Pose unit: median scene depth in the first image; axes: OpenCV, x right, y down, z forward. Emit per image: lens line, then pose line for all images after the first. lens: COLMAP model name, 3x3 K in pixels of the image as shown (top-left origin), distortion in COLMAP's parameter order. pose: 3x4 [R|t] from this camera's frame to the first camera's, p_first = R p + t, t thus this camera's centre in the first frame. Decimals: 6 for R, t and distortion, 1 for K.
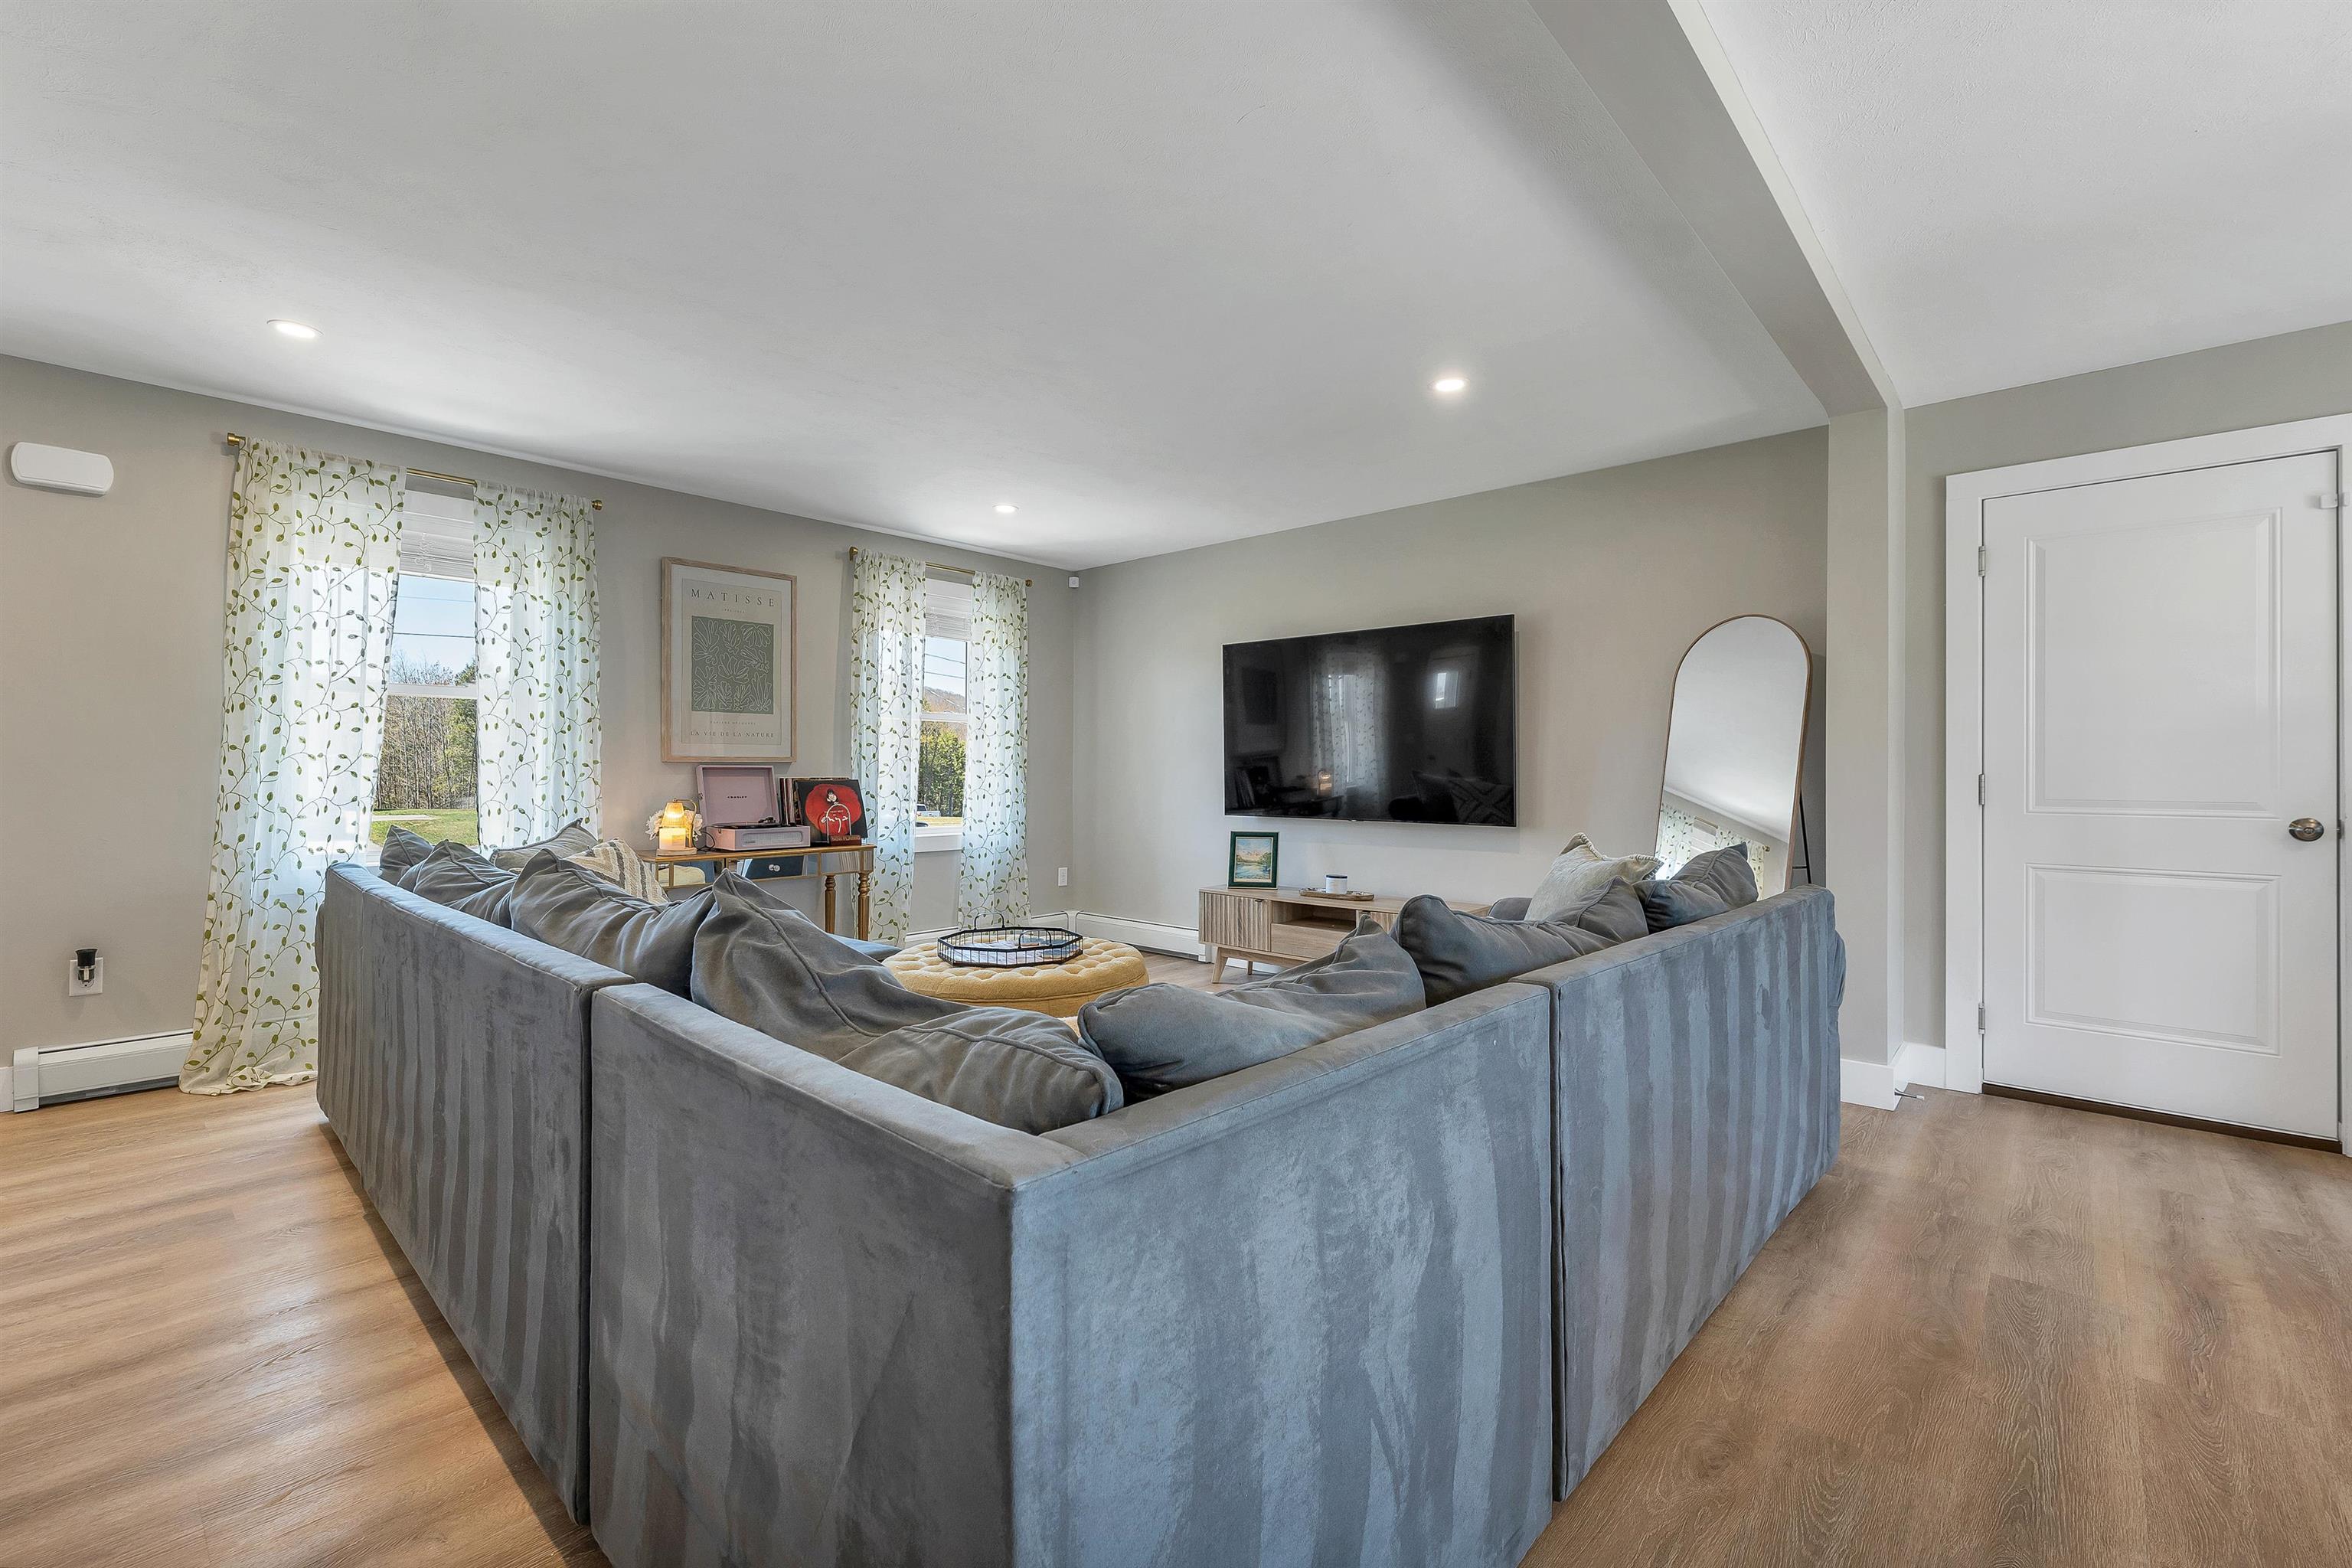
lens RADIAL K [[999.5, 0, 1171.6], [0, 999.5, 763.2], [0, 0, 1]] dist [-0.001058, 0.000295]
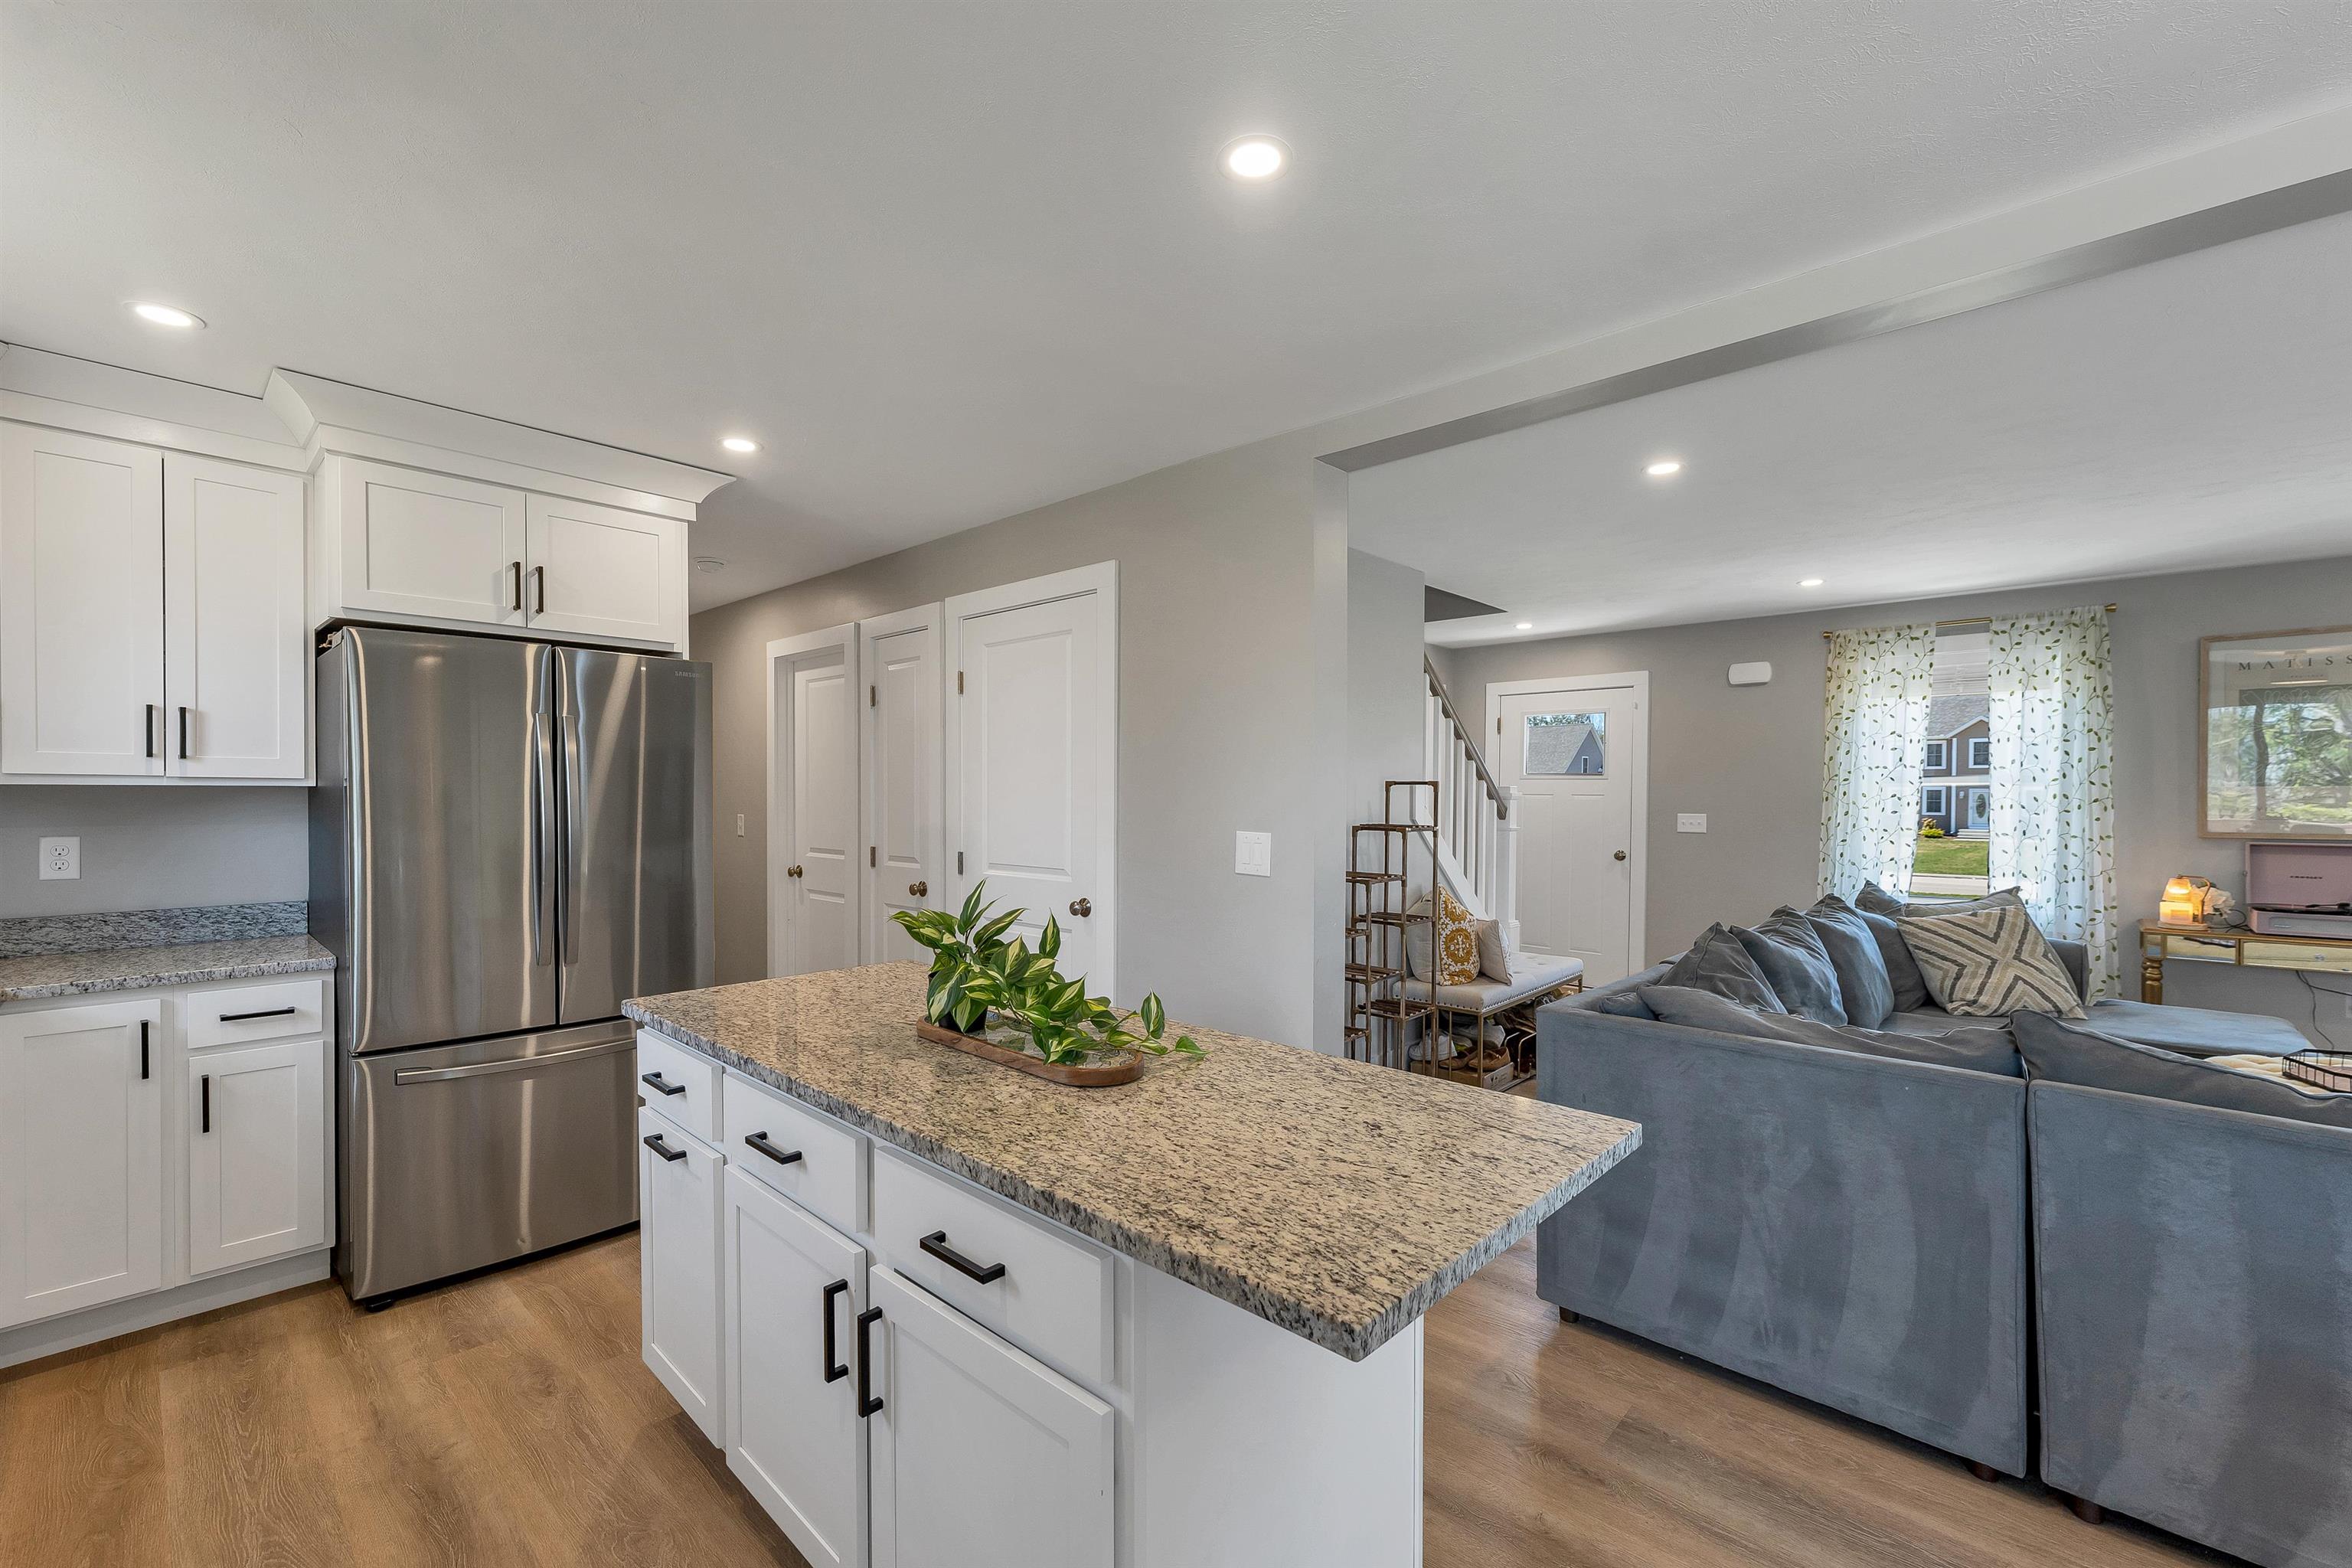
lens RADIAL K [[972.2, 0, 1170.1], [0, 972.2, 794.3], [0, 0, 1]] dist [0.002135, 0.000175]
pose [[-0.019220, -0.000456, -0.999815, 0.652298], [0.007860, 0.999969, -0.000607, -0.068133], [0.999784, -0.007870, -0.019215, -0.046274]]
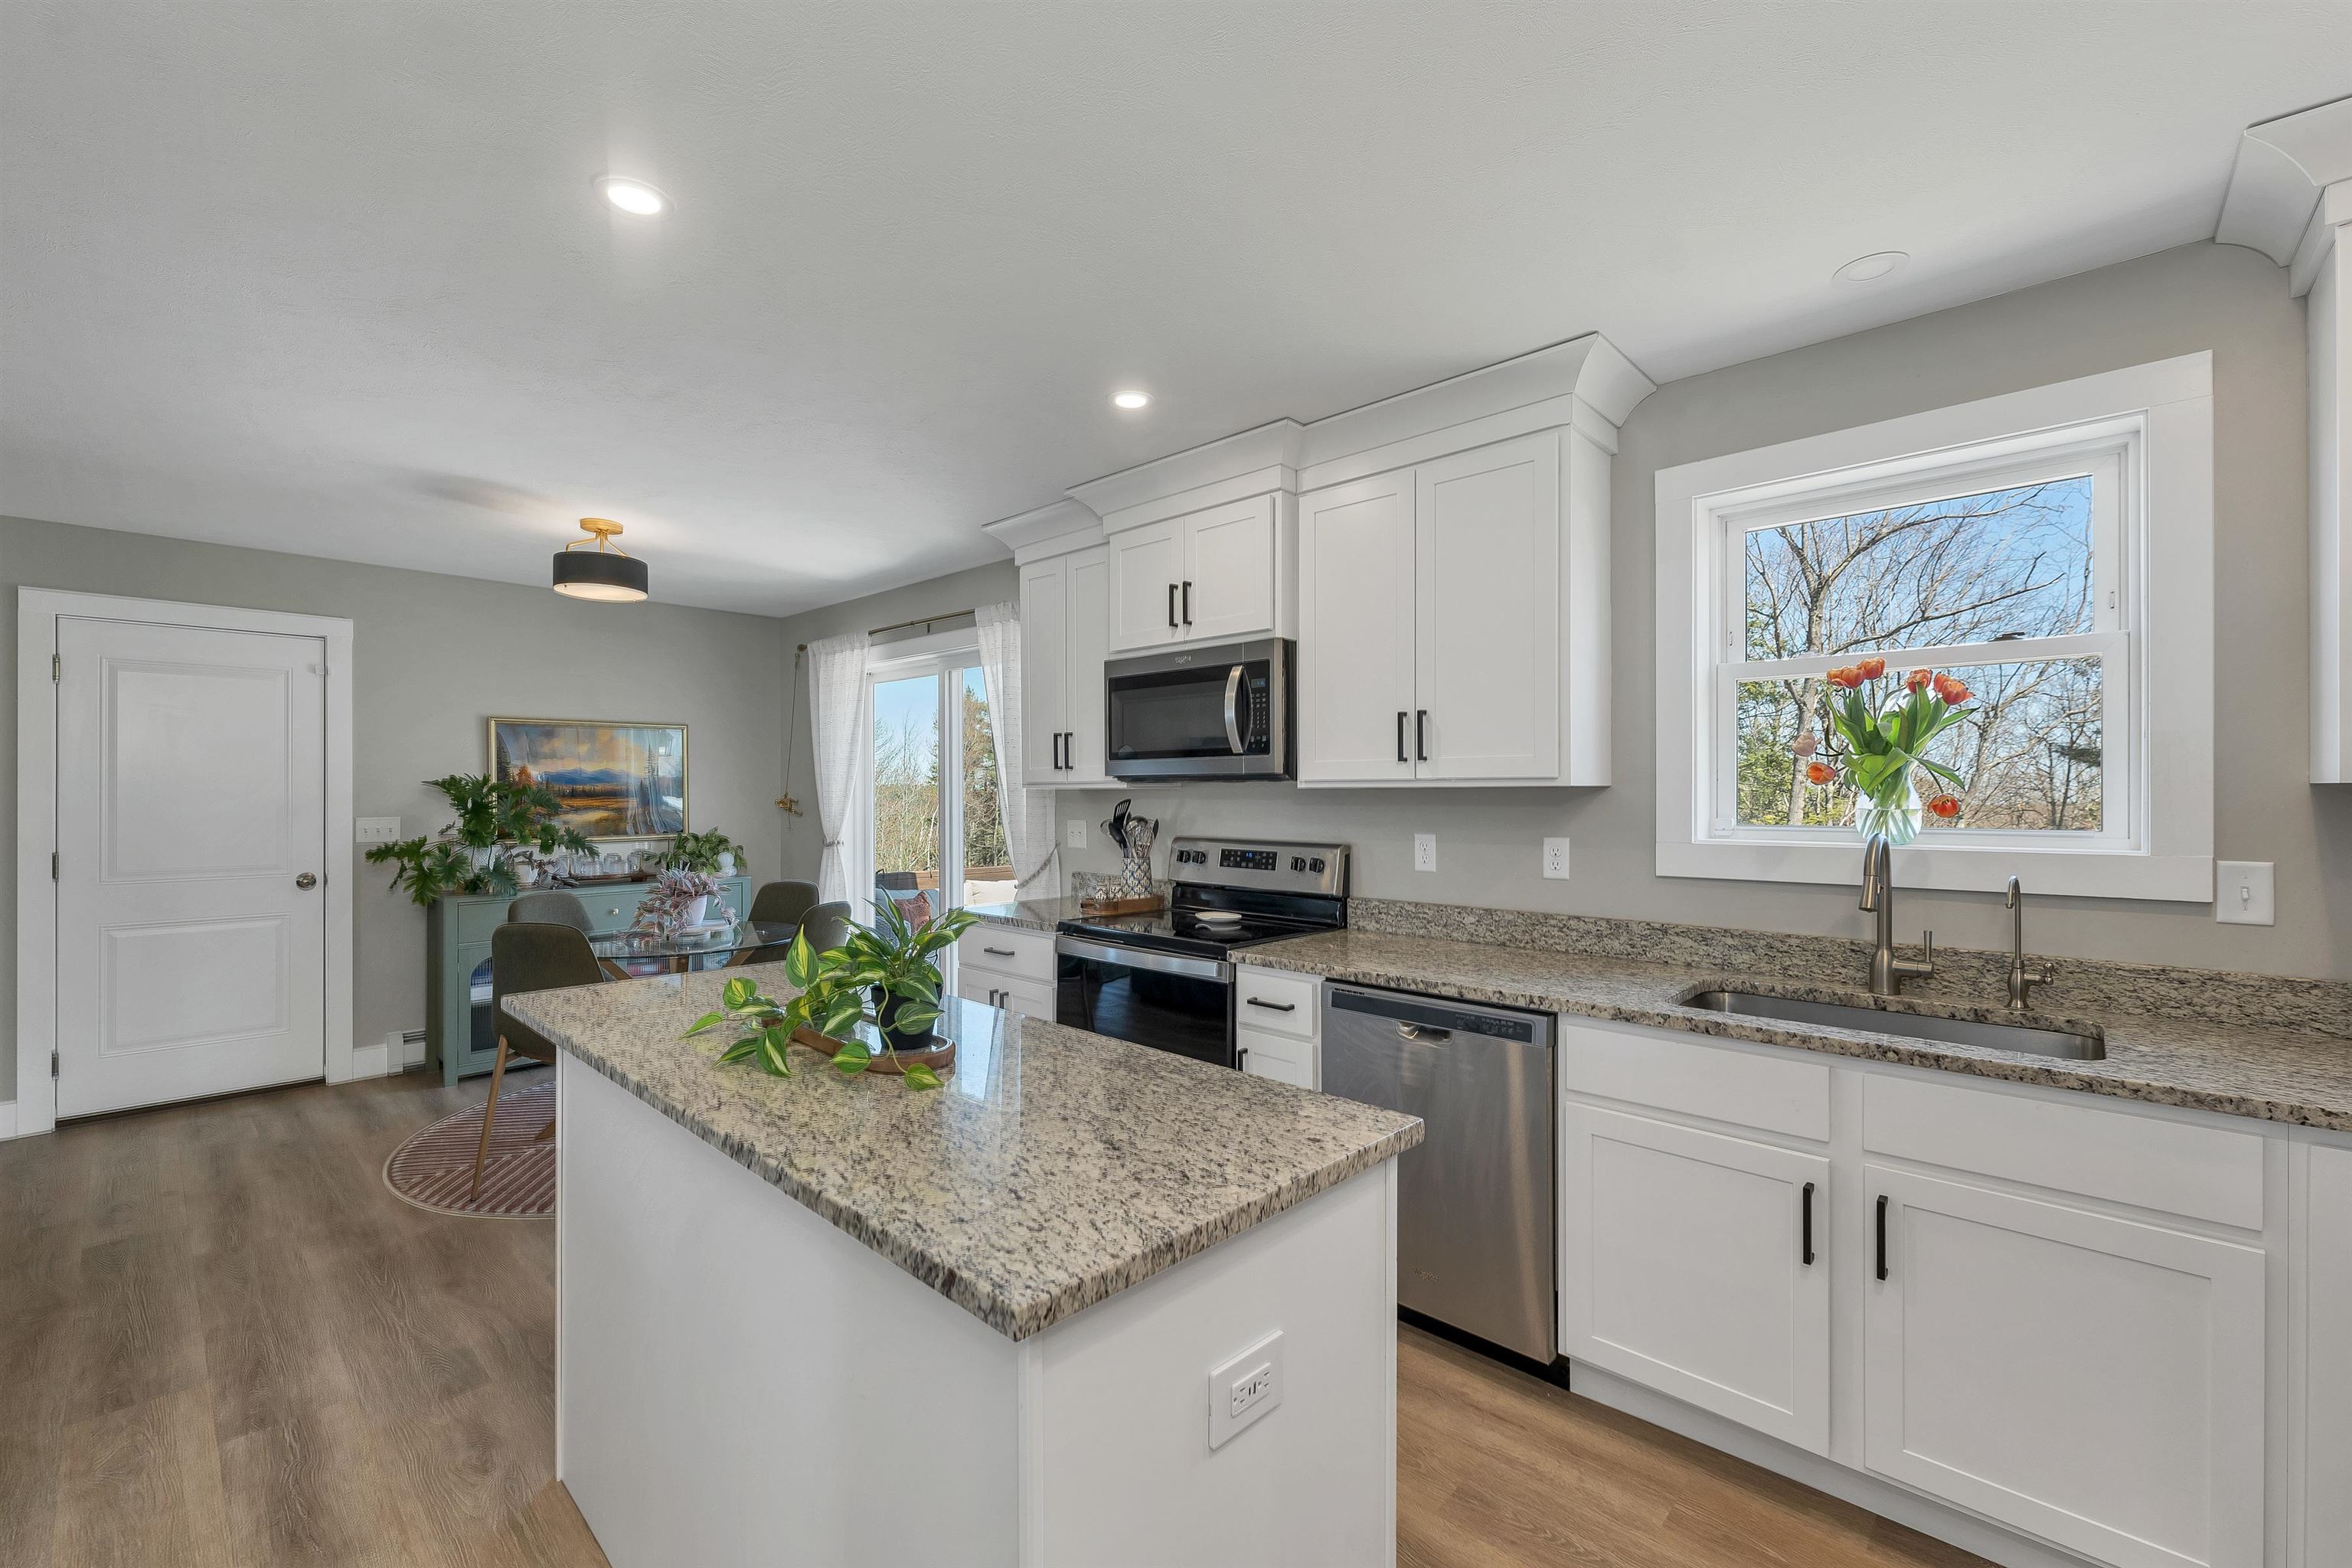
lens RADIAL K [[972.2, 0, 1170.1], [0, 972.2, 794.3], [0, 0, 1]] dist [0.002135, 0.000175]
pose [[0.013125, -0.005050, 0.999901, -0.288613], [-0.008506, 0.999951, 0.005162, -0.071969], [-0.999878, -0.008573, 0.013082, -0.291510]]
